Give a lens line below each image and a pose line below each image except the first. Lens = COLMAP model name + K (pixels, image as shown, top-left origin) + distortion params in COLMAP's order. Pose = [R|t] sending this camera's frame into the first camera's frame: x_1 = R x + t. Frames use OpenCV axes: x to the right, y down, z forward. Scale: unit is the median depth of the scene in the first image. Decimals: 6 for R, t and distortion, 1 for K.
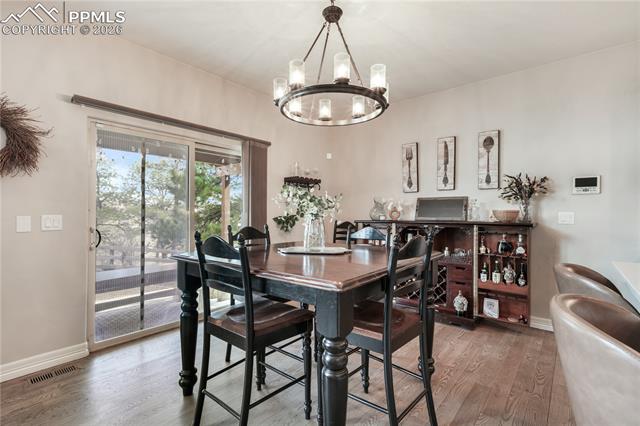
lens RADIAL K [[294.3, 0, 320.0], [0, 294.3, 213.0], [0, 0, 1]] dist [0.001579, 0.000220]
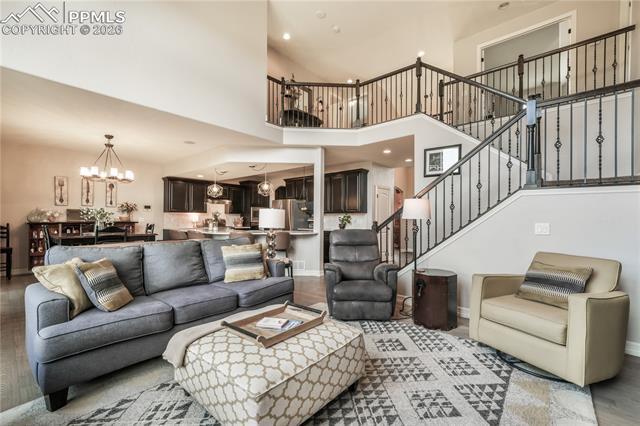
lens RADIAL K [[270.5, 0, 320.0], [0, 270.5, 213.0], [0, 0, 1]] dist [-0.001117, -0.000079]
pose [[0.008671, 0.016741, 0.999822, -1.447146], [-0.006863, 0.999837, -0.016682, -0.011400], [-0.999939, -0.006717, 0.008784, -0.600728]]
